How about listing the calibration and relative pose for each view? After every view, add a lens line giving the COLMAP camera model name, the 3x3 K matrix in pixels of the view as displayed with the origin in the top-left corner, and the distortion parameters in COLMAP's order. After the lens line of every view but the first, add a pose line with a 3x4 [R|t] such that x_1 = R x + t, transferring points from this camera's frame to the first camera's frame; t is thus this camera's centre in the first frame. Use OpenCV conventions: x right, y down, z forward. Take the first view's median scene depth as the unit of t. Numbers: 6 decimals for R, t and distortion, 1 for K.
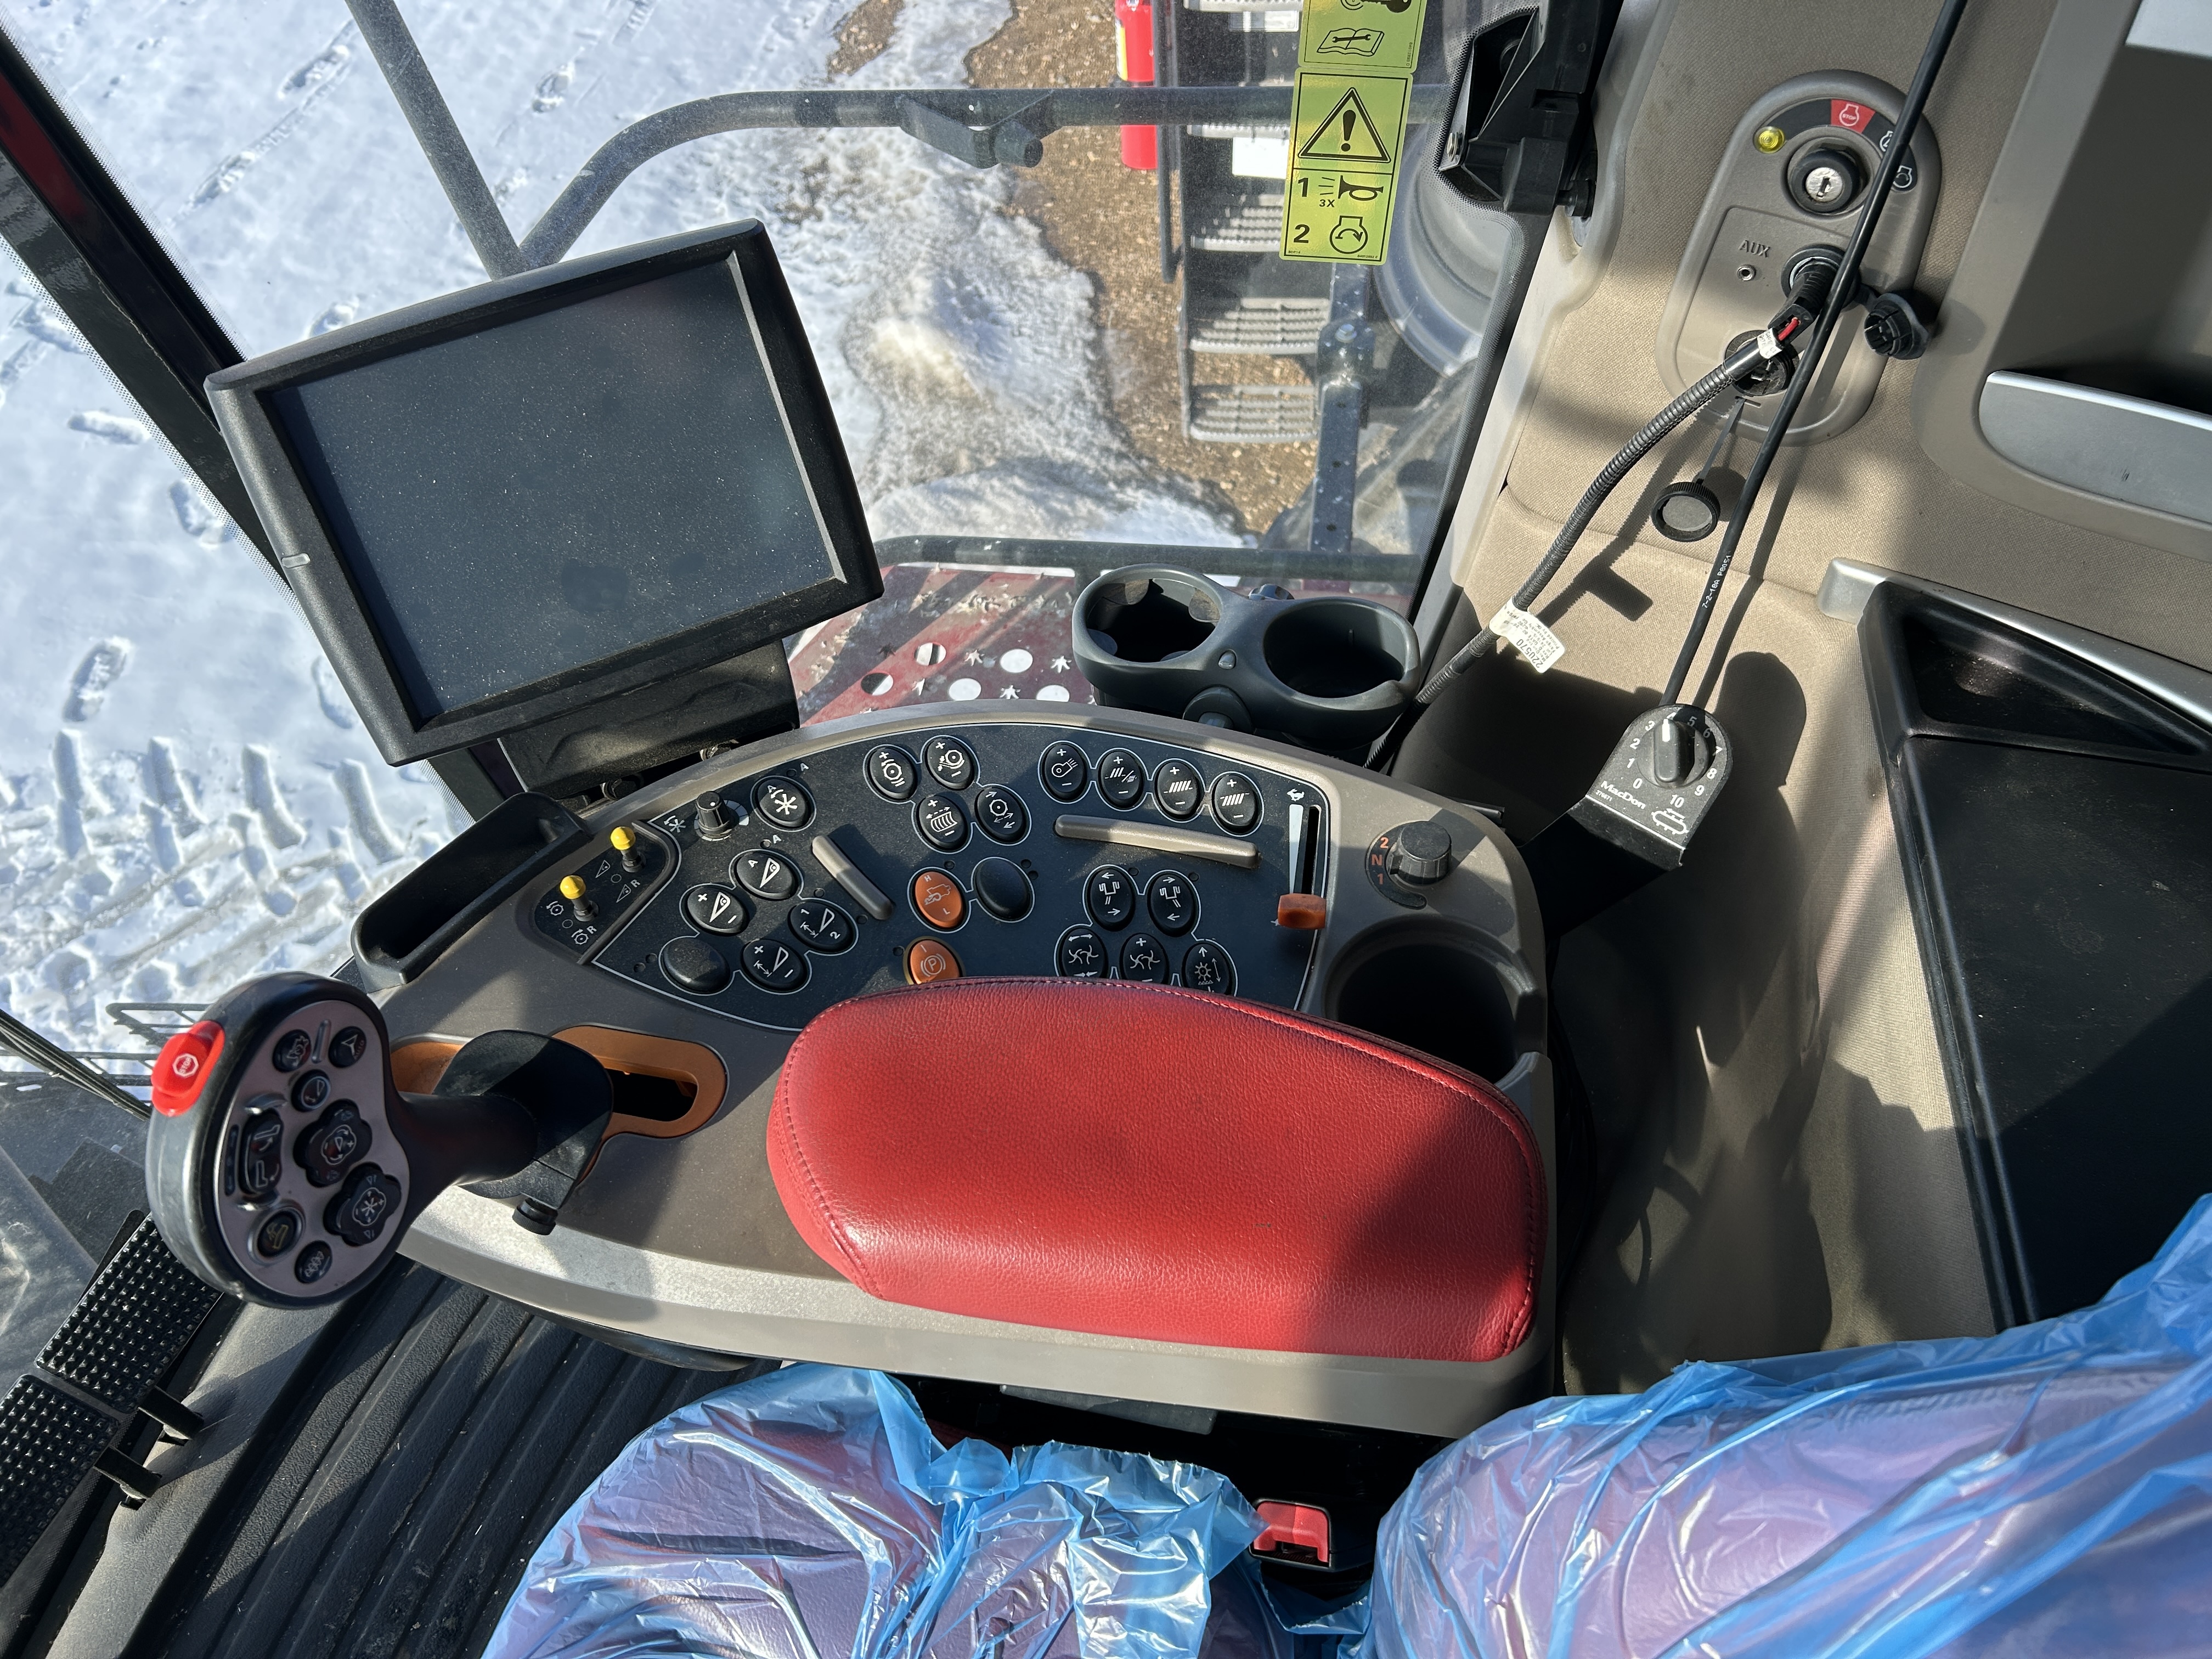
lens RADIAL K [[1667.7, 0, 1106.0], [0, 1667.7, 829.5], [0, 0, 1]] dist [0.009649, 0.004609]
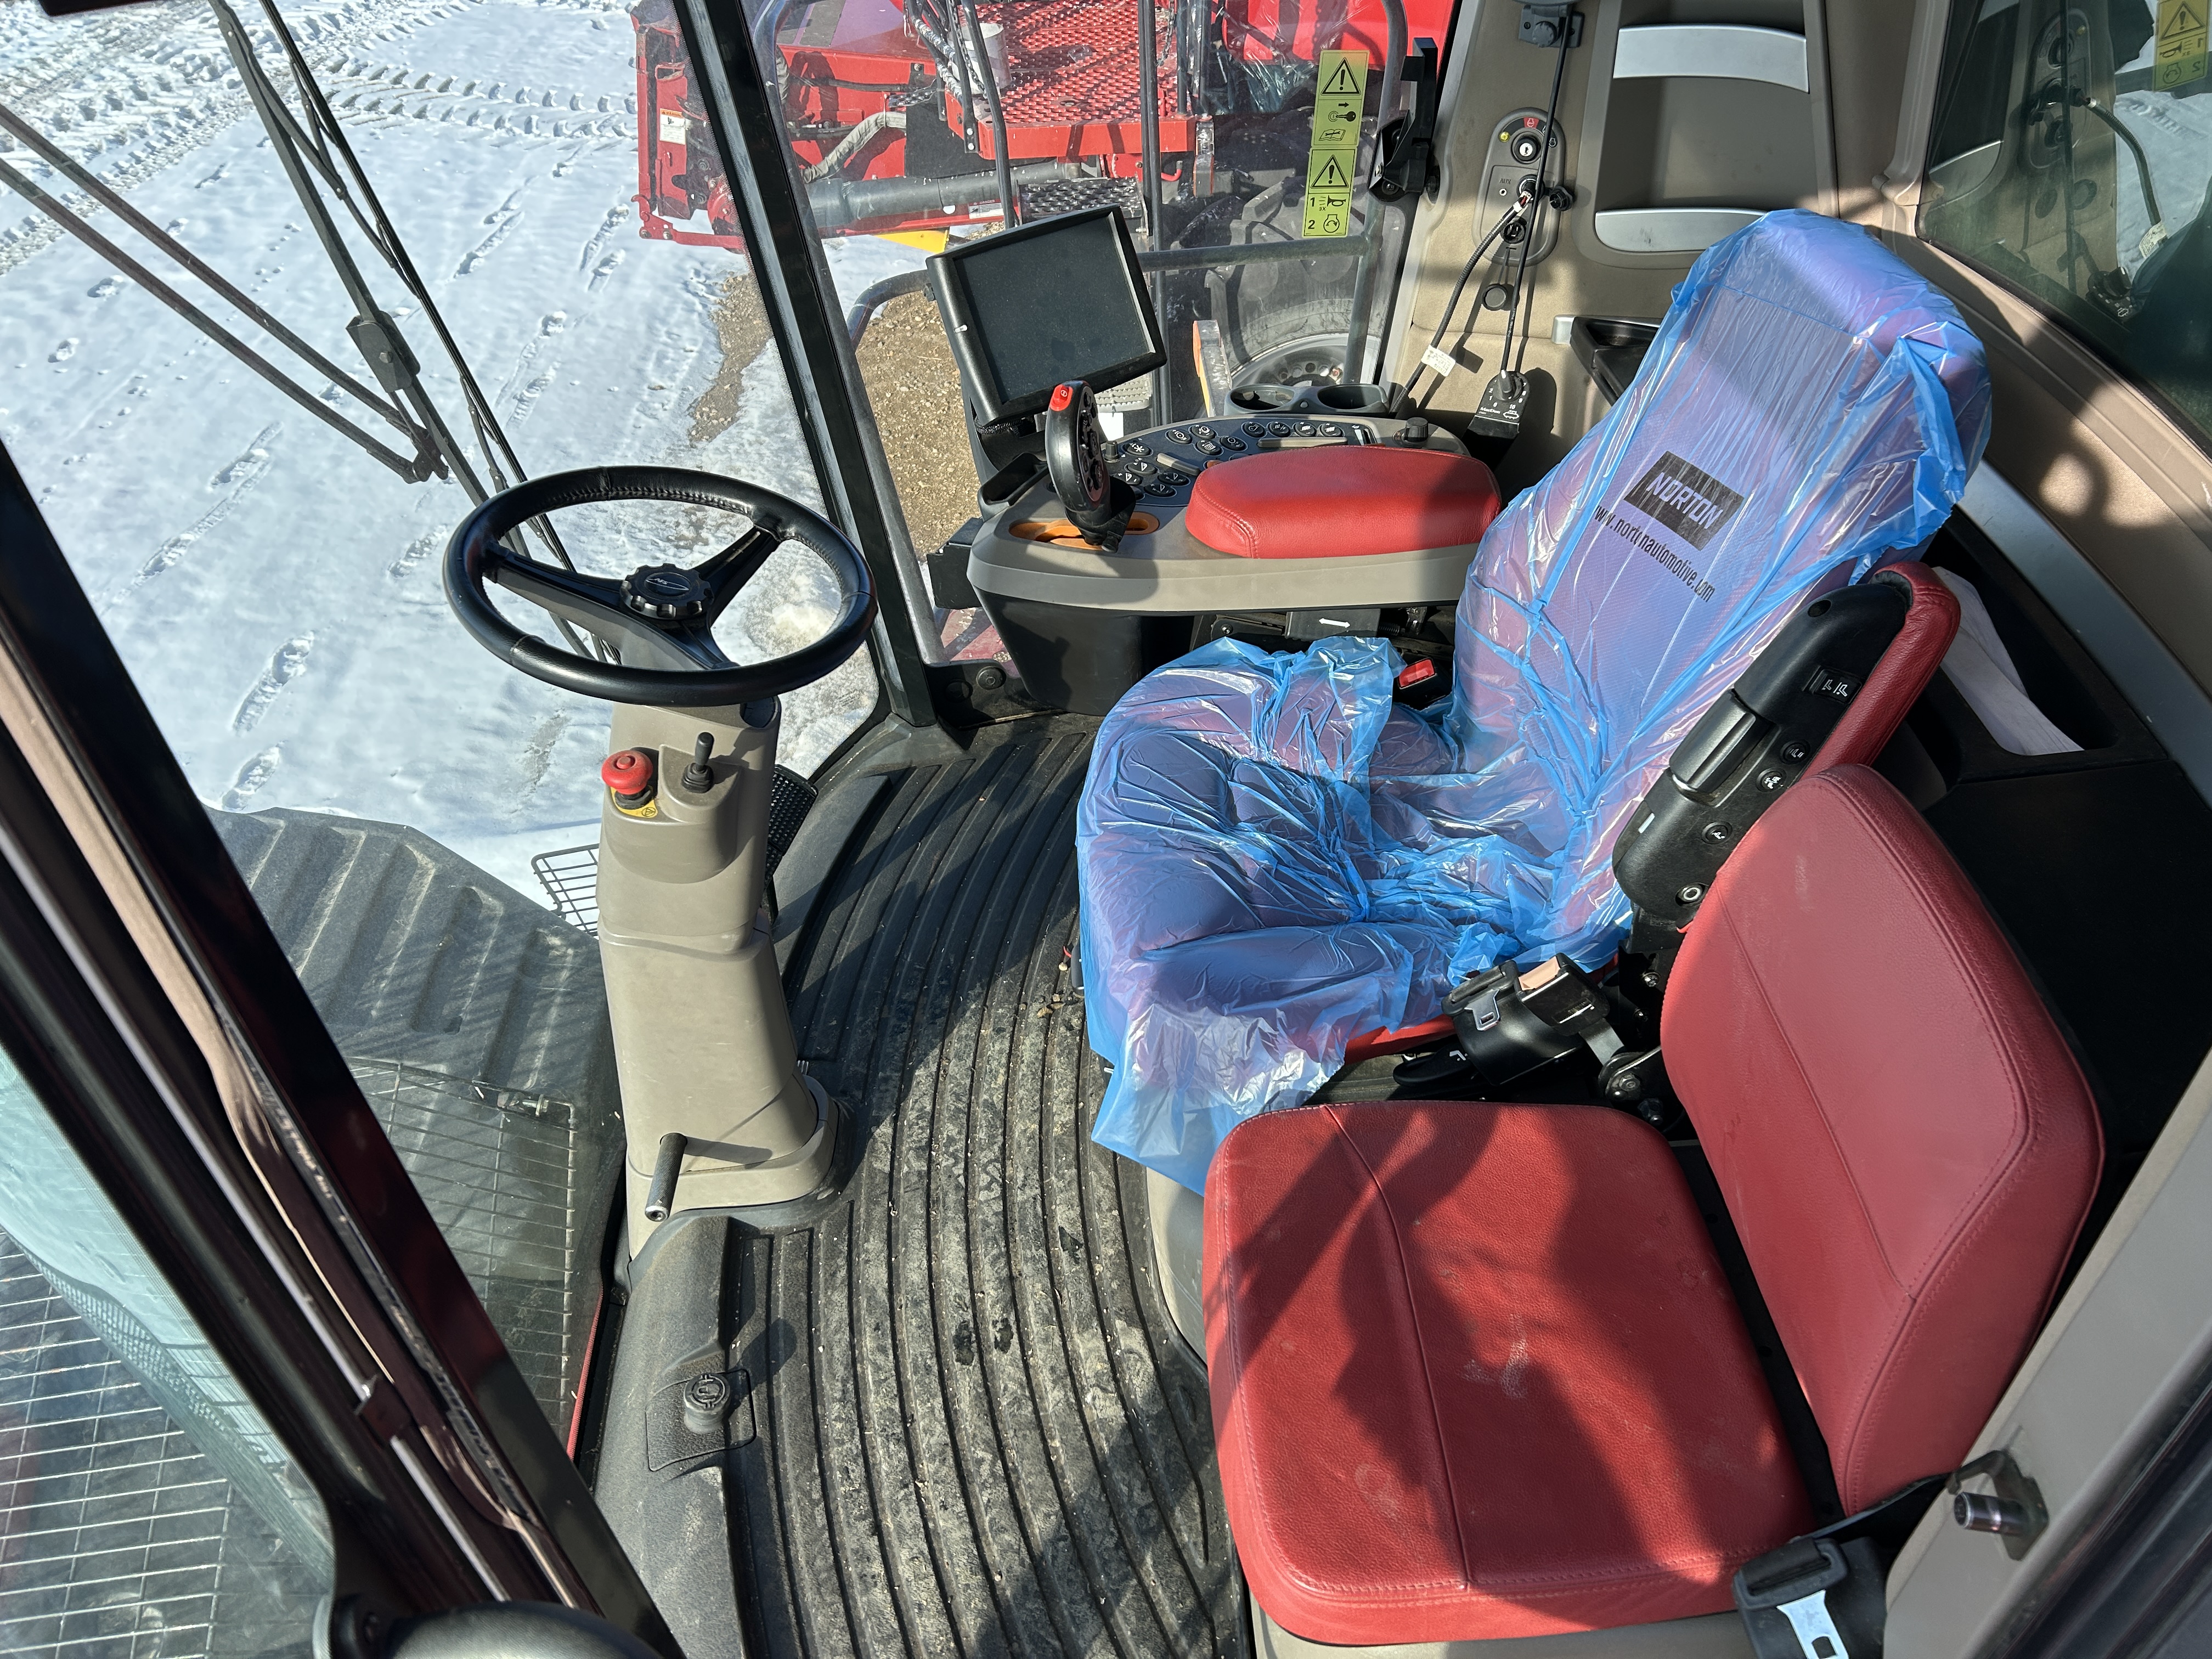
lens RADIAL K [[1660.9, 0, 1106.0], [0, 1660.9, 829.5], [0, 0, 1]] dist [0.002756, 0.048208]
pose [[0.984154, -0.103599, 0.143904, -0.081311], [0.133262, 0.967513, -0.214849, 0.127550], [-0.116971, 0.230622, 0.965987, -0.139772]]
